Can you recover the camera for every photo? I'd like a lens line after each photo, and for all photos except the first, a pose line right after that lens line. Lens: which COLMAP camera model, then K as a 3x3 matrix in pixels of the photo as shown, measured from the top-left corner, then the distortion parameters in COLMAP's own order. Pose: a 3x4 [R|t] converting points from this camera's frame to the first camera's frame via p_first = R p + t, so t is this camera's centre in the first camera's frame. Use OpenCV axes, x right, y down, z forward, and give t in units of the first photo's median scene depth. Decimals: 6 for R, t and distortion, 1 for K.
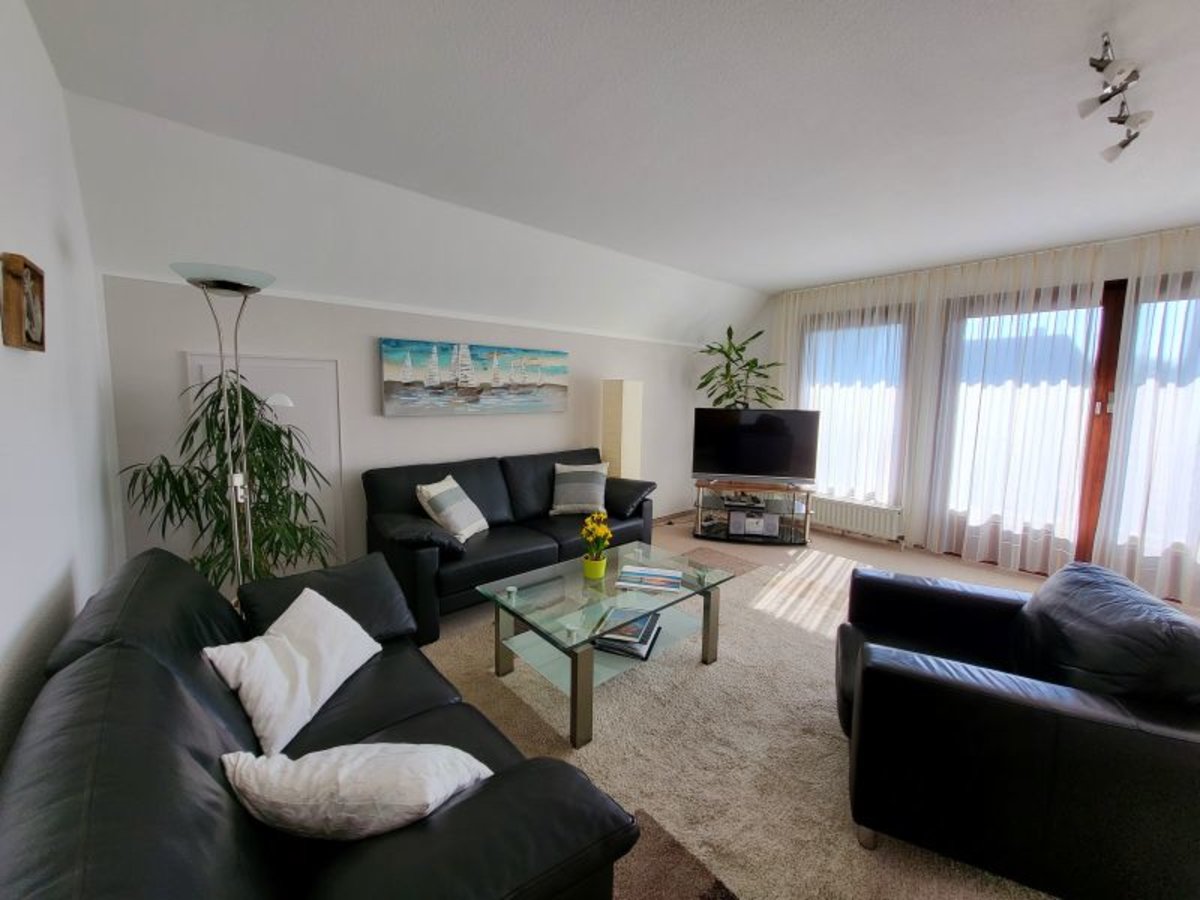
lens RADIAL K [[466.8, 0, 585.5], [0, 466.8, 433.0], [0, 0, 1]] dist [-0.001011, 0.000173]
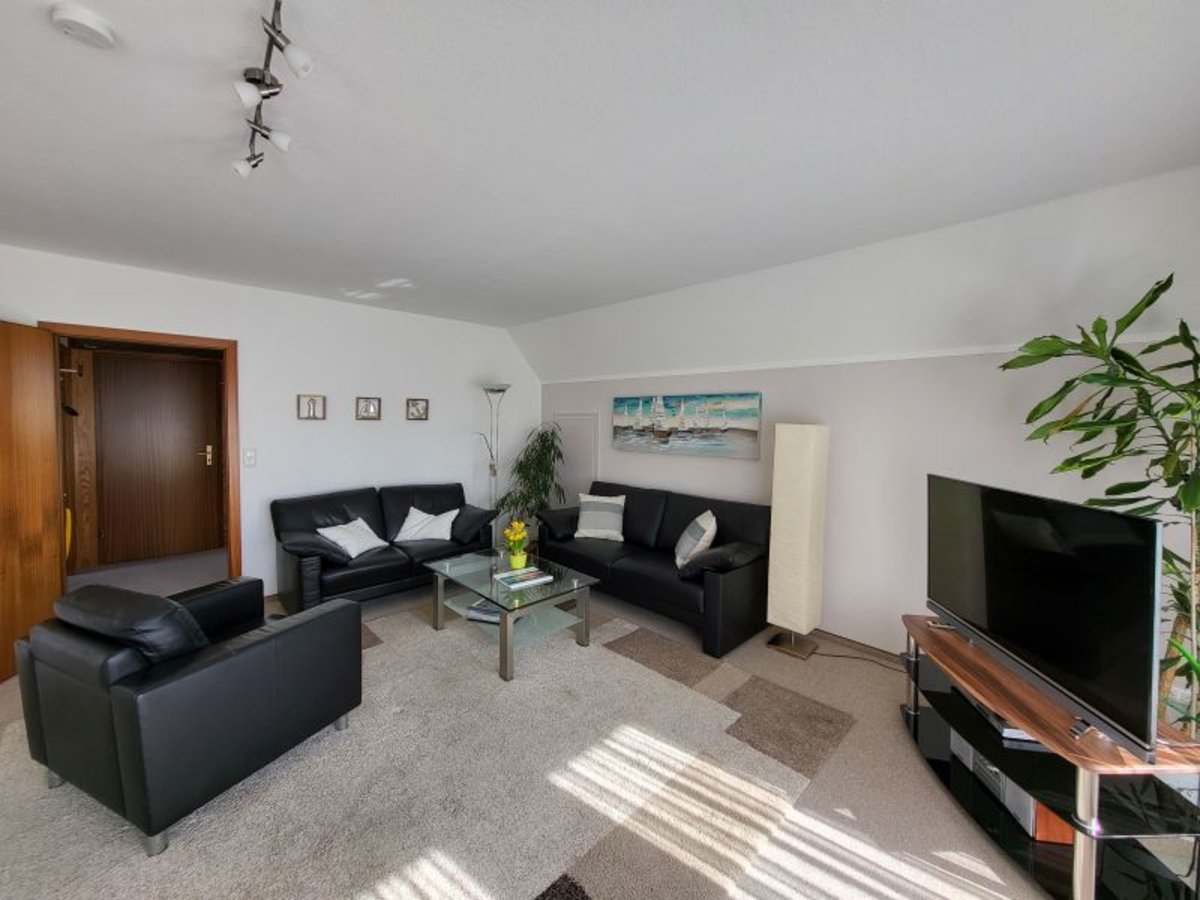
lens RADIAL K [[466.8, 0, 585.5], [0, 466.8, 433.0], [0, 0, 1]] dist [-0.001011, 0.000173]
pose [[0.038255, 0.021577, -0.999035, 0.957274], [-0.098087, 0.995020, 0.017735, -0.092748], [0.994442, 0.097313, 0.040181, 0.742824]]
